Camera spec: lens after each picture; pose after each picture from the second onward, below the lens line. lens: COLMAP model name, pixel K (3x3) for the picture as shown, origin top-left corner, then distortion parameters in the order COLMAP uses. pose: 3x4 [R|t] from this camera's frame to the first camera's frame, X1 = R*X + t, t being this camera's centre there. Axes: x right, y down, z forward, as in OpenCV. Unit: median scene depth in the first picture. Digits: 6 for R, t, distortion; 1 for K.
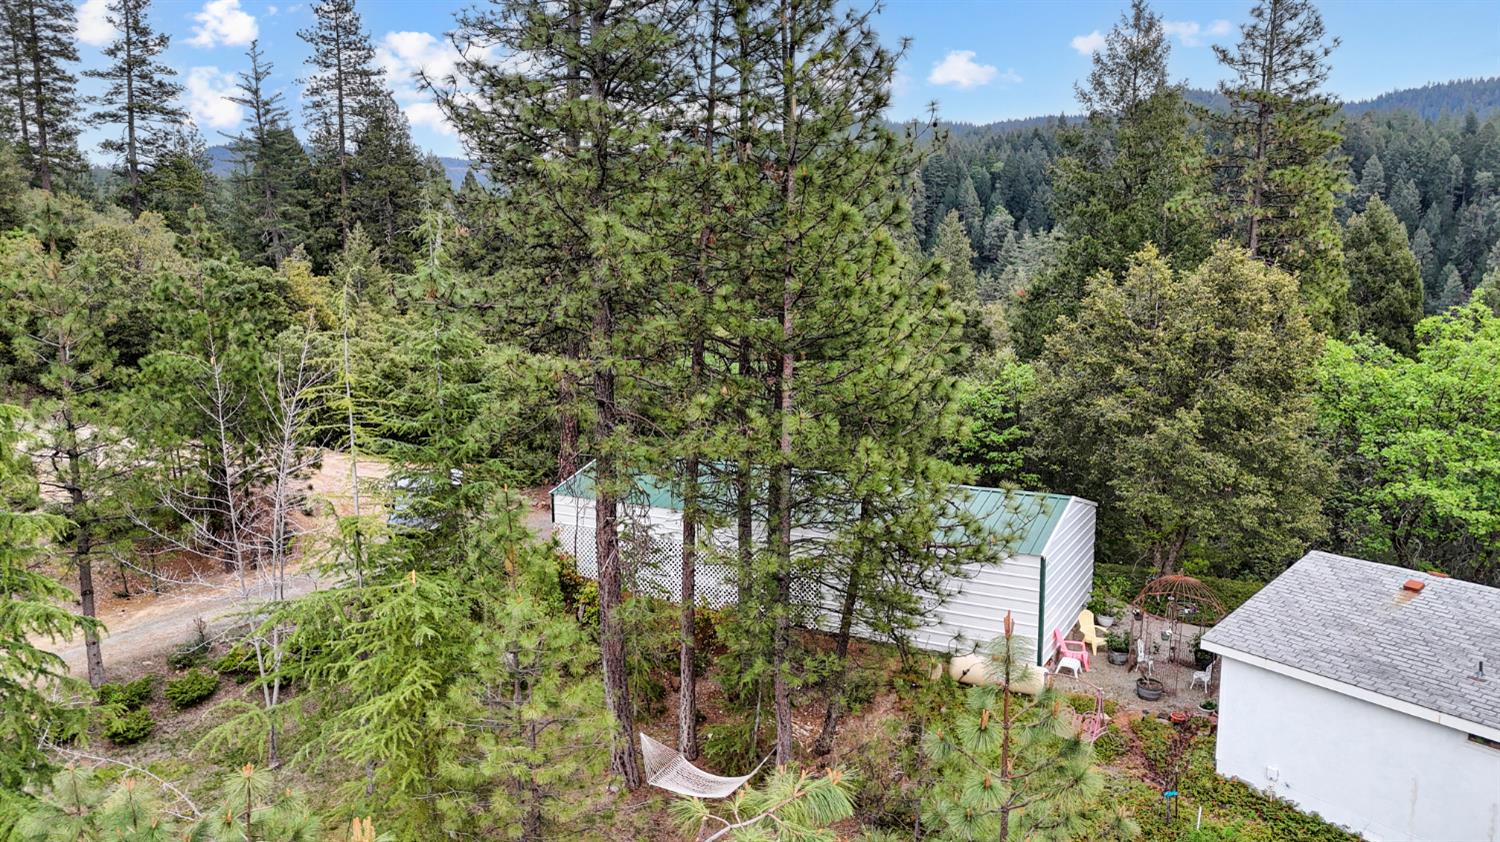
lens RADIAL K [[1118.8, 0, 738.2], [0, 1118.8, 434.6], [0, 0, 1]] dist [0.057707, -0.044141]
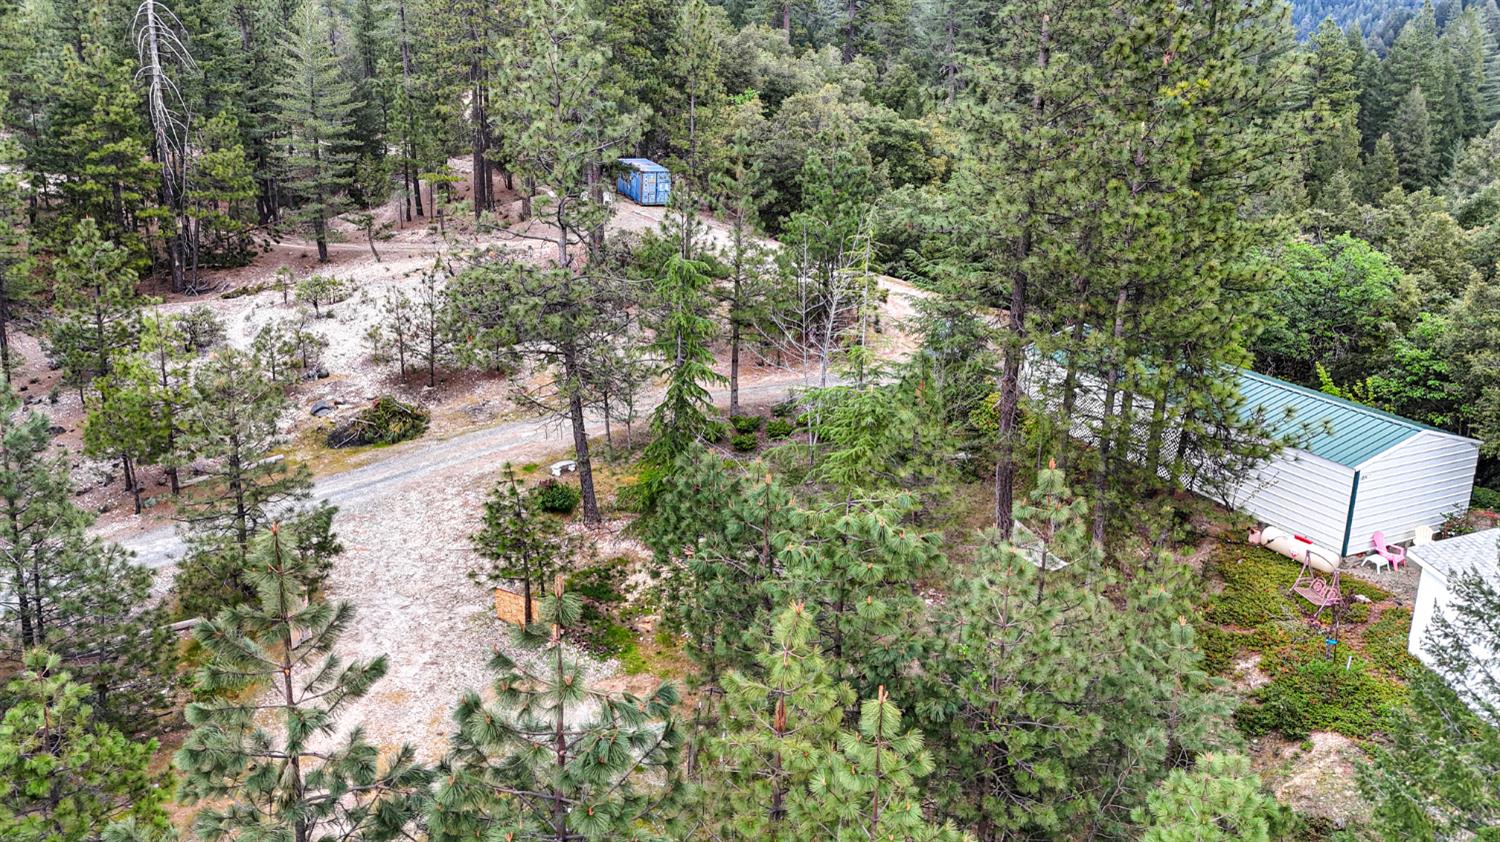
lens RADIAL K [[1118.8, 0, 767.3], [0, 1118.8, 391.0], [0, 0, 1]] dist [0.057707, -0.044141]
pose [[0.842621, 0.196162, -0.501507, 0.320193], [-0.129767, 0.977815, 0.164436, -0.099238], [0.522637, -0.073478, 0.849383, -0.410474]]
